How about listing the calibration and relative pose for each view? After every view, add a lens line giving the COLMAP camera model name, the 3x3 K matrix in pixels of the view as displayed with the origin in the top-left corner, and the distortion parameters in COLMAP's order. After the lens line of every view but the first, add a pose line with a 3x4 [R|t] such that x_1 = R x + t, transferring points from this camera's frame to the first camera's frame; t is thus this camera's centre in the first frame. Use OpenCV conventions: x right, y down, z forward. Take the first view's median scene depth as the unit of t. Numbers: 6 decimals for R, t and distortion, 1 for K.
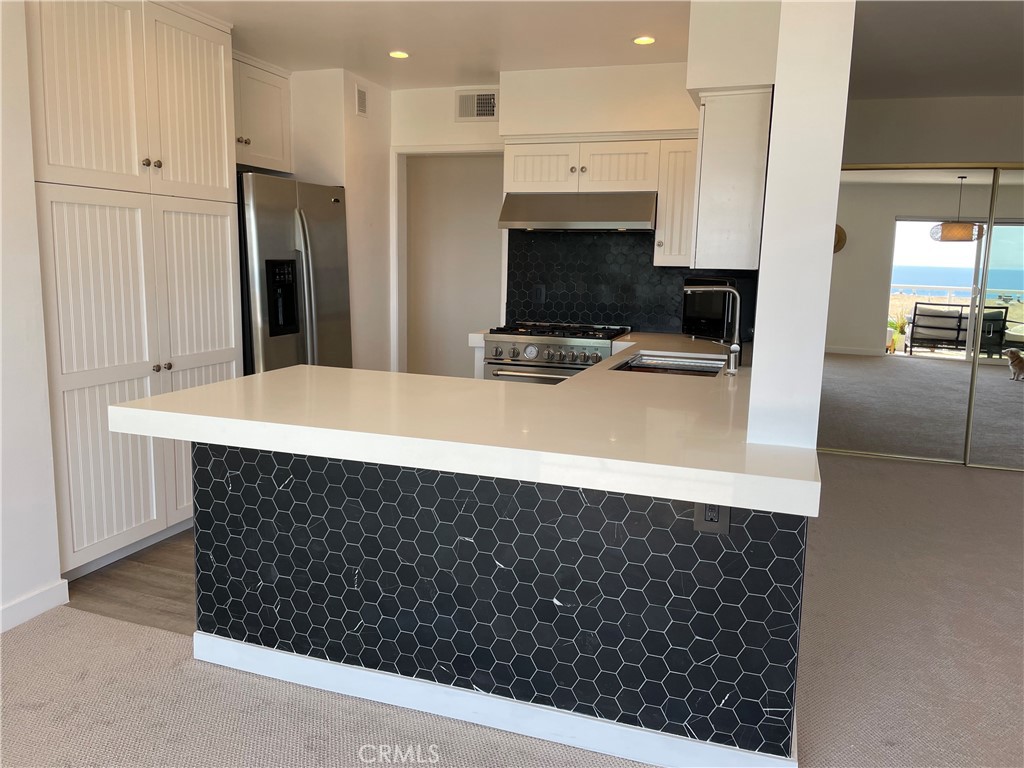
lens RADIAL K [[774.0, 0, 510.2], [0, 774.0, 381.0], [0, 0, 1]] dist [0.097101, -0.132507]
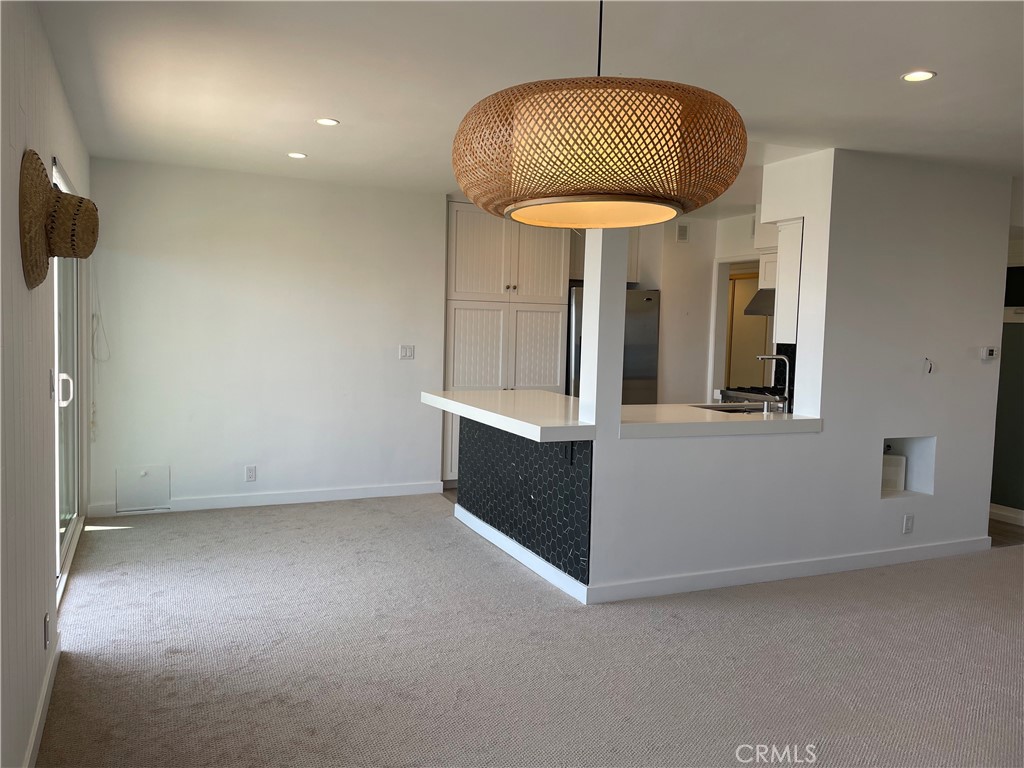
lens RADIAL K [[774.0, 0, 510.2], [0, 774.0, 381.0], [0, 0, 1]] dist [0.097101, -0.132507]
pose [[0.689238, 0.049225, -0.722860, 0.991060], [-0.126484, 0.990544, -0.053147, 0.064016], [0.713409, 0.128061, 0.688947, -0.329148]]
